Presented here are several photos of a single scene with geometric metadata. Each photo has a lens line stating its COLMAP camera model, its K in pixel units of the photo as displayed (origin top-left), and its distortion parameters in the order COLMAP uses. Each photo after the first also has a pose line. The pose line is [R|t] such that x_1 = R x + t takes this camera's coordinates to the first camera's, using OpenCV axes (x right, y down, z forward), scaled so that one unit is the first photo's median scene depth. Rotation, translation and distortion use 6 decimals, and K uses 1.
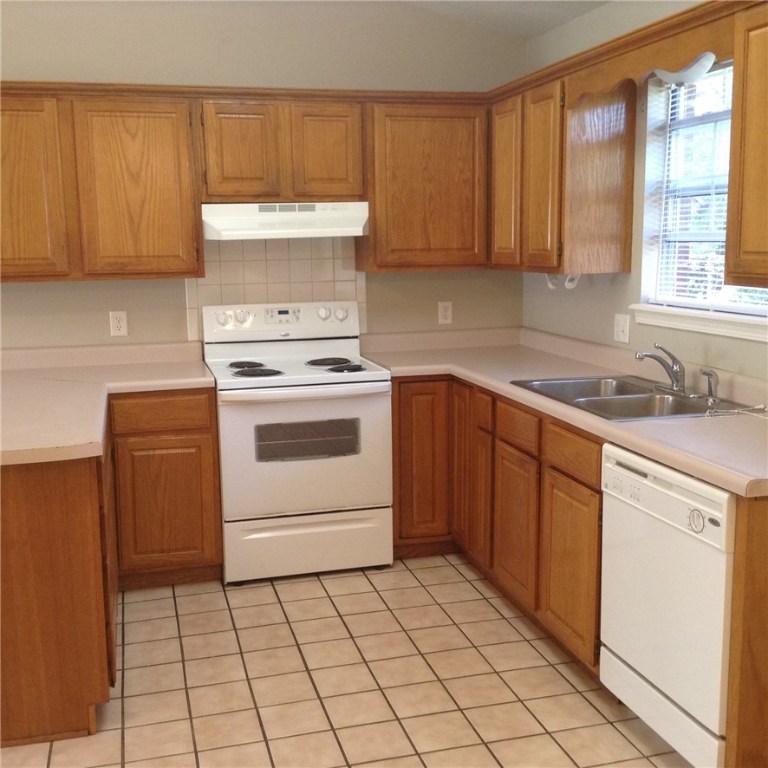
lens RADIAL K [[943.1, 0, 384.0], [0, 943.1, 384.0], [0, 0, 1]] dist [0.132983, -0.343108]
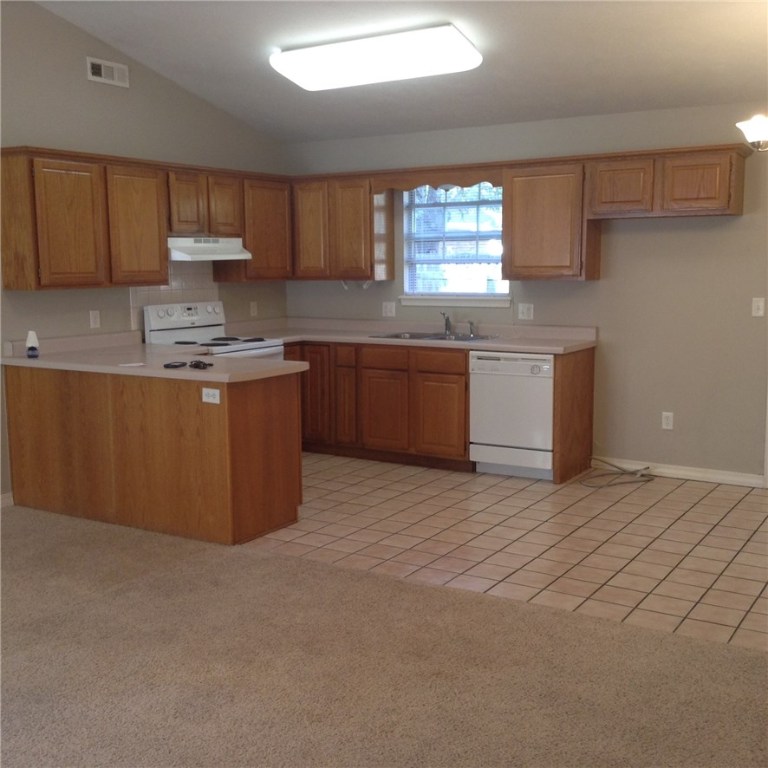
lens RADIAL K [[943.1, 0, 384.0], [0, 943.1, 384.0], [0, 0, 1]] dist [0.132983, -0.343108]
pose [[0.730516, -0.081037, 0.678071, -0.999820], [0.104698, 0.994486, 0.006056, 0.073311], [-0.674822, 0.066569, 0.734972, -0.347296]]
